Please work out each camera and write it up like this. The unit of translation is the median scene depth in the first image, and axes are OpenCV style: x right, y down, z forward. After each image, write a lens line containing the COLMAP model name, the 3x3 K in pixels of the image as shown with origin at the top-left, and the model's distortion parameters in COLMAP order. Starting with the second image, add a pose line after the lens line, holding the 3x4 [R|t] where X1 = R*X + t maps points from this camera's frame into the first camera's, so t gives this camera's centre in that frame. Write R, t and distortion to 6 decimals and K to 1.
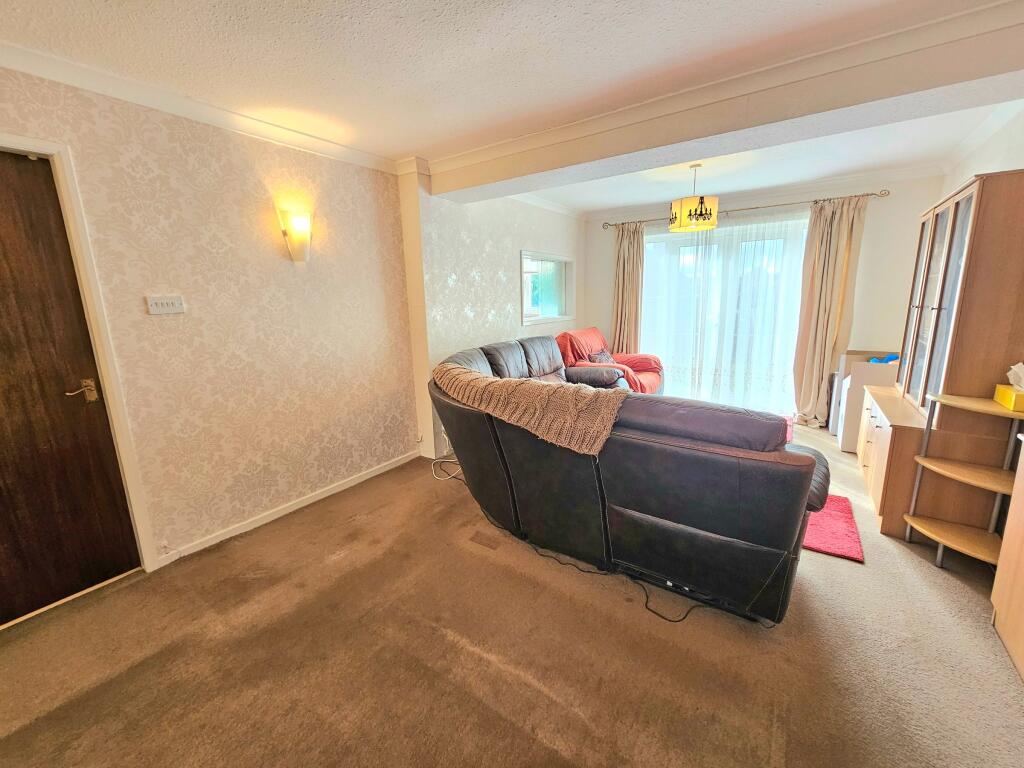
lens RADIAL K [[417.7, 0, 509.1], [0, 417.7, 380.5], [0, 0, 1]] dist [-0.002053, -0.000379]
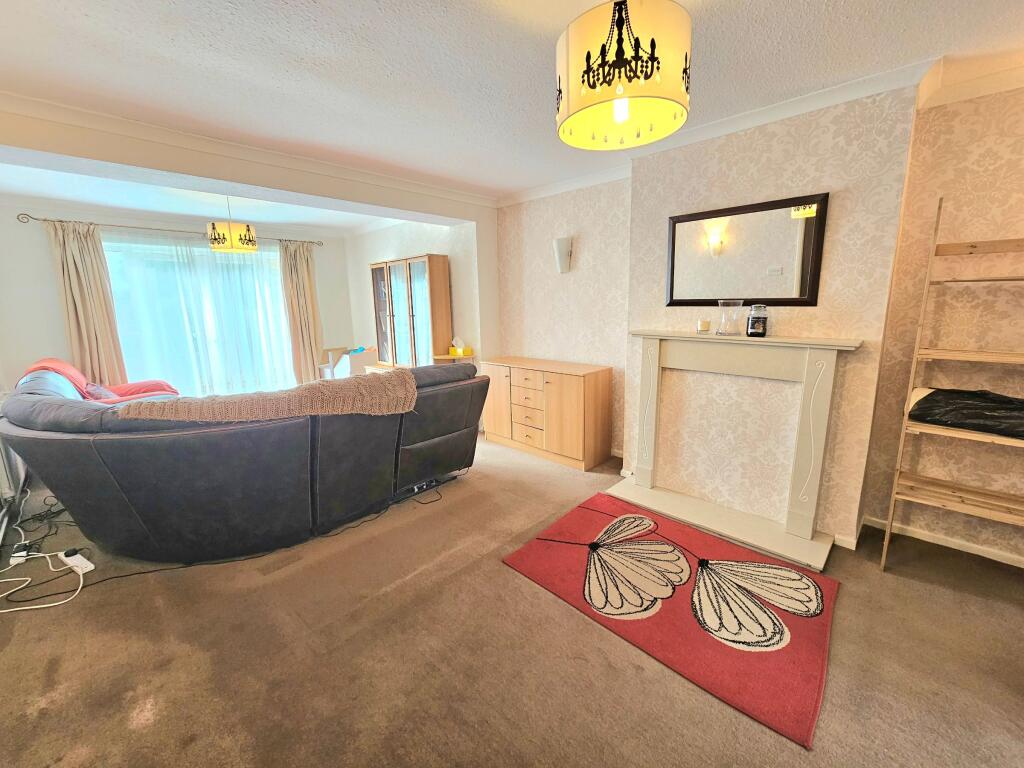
lens RADIAL K [[417.7, 0, 509.1], [0, 417.7, 380.5], [0, 0, 1]] dist [-0.002053, -0.000379]
pose [[0.156401, -0.165865, 0.973667, -0.834502], [0.210643, 0.968721, 0.131187, -0.037007], [-0.964971, 0.184578, 0.186447, 0.240015]]
